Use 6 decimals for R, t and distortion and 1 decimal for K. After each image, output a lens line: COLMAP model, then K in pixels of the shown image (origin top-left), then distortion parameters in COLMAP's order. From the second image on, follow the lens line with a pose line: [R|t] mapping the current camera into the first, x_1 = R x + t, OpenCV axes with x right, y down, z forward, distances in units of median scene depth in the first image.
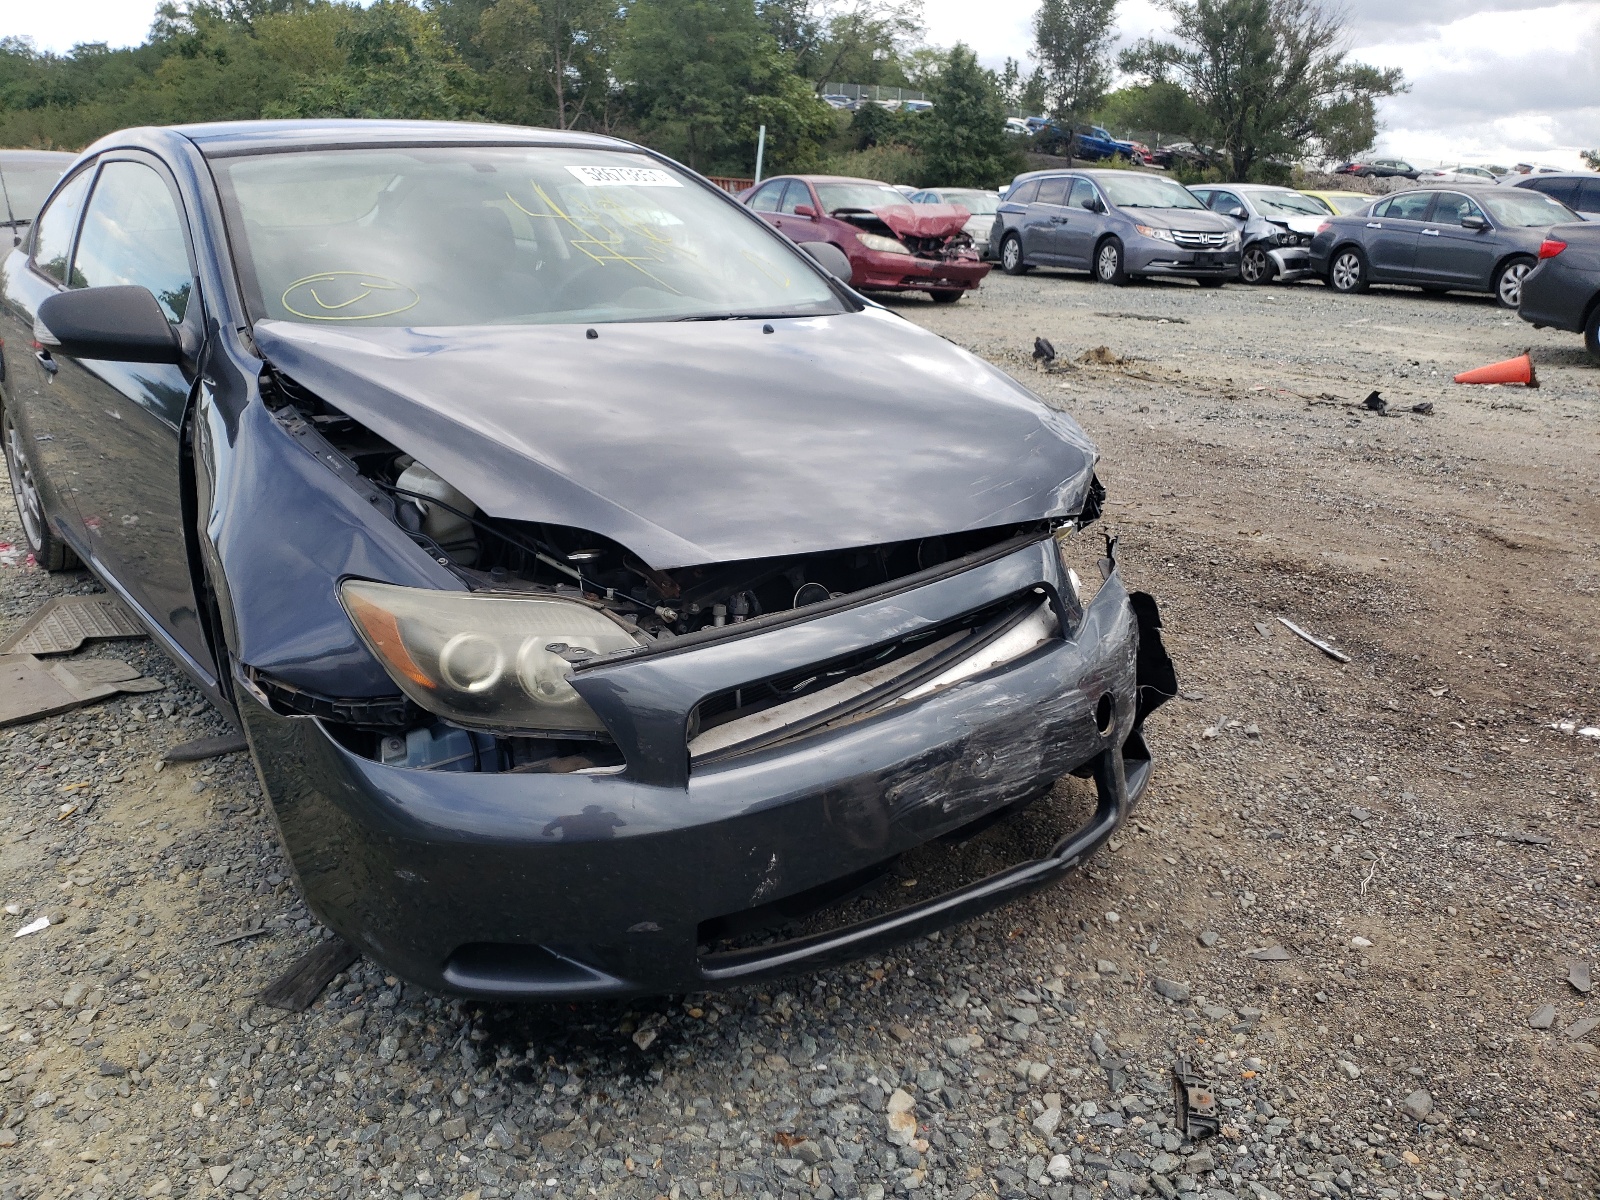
lens RADIAL K [[1219.0, 0, 802.1], [0, 1219.0, 584.9], [0, 0, 1]] dist [-0.003625, 0.020256]
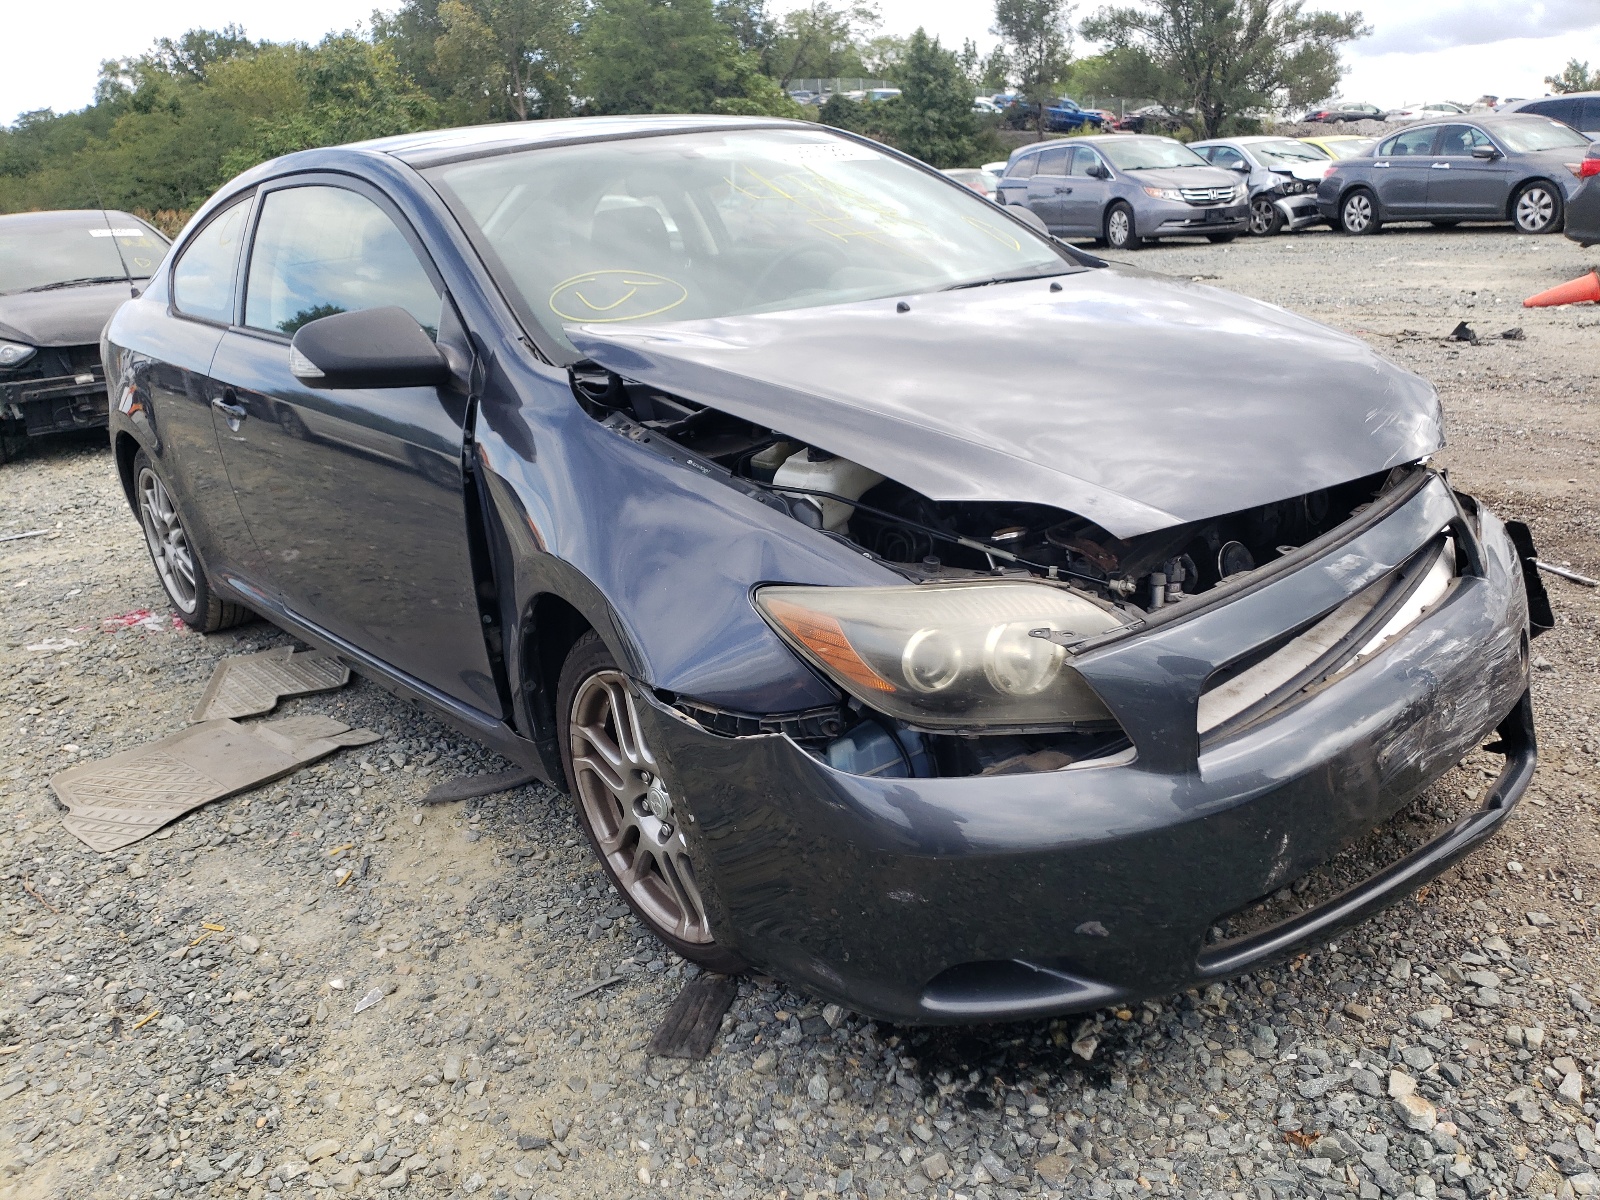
lens RADIAL K [[1206.4, 0, 800.0], [0, 1206.4, 600.0], [0, 0, 1]] dist [0.008215, -0.003285]
pose [[0.994524, -0.102028, 0.022611, -0.114800], [0.101770, 0.994732, 0.012302, -0.000807], [-0.023747, -0.009933, 0.999669, 0.028828]]
